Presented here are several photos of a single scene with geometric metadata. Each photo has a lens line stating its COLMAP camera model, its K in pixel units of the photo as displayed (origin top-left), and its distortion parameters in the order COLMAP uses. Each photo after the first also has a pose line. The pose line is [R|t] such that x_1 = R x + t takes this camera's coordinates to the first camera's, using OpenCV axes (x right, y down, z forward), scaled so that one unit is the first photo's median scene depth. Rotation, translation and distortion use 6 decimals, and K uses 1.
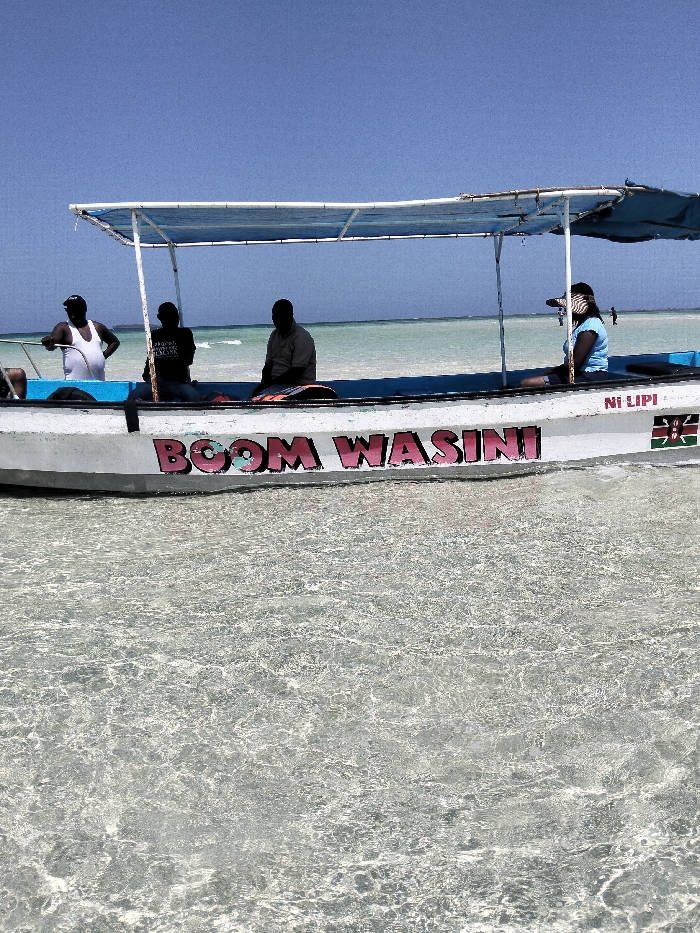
lens RADIAL K [[749.4, 0, 350.5], [0, 749.4, 473.2], [0, 0, 1]] dist [-0.017436, -0.014859]
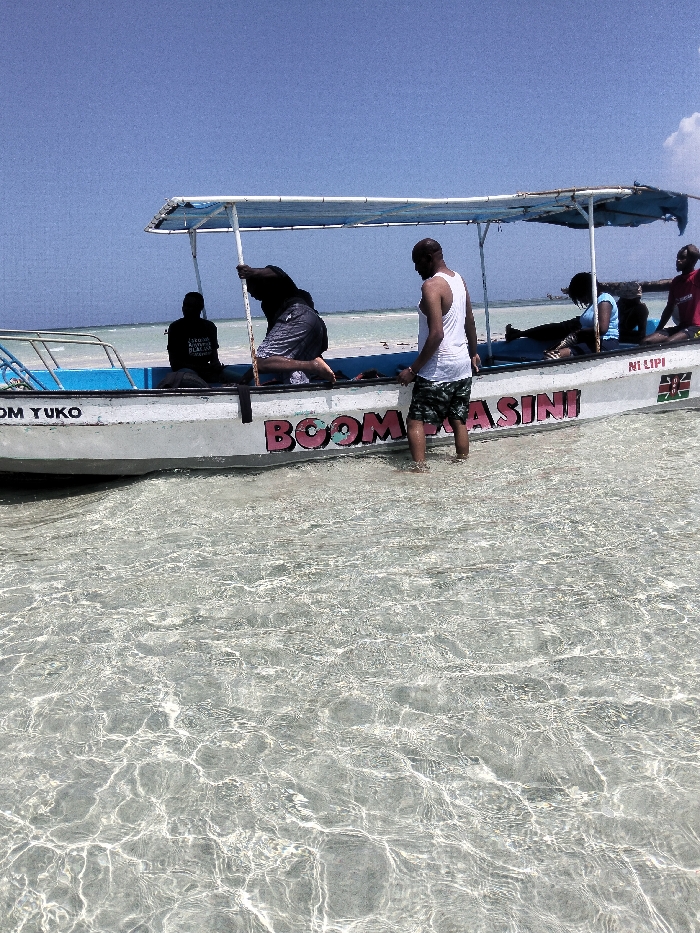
lens RADIAL K [[749.4, 0, 348.0], [0, 749.4, 467.8], [0, 0, 1]] dist [-0.017436, -0.014859]
pose [[0.967163, -0.080503, 0.241069, -0.397370], [0.076311, 0.996727, 0.026689, 0.001647], [-0.242429, -0.007416, 0.970141, -0.059539]]
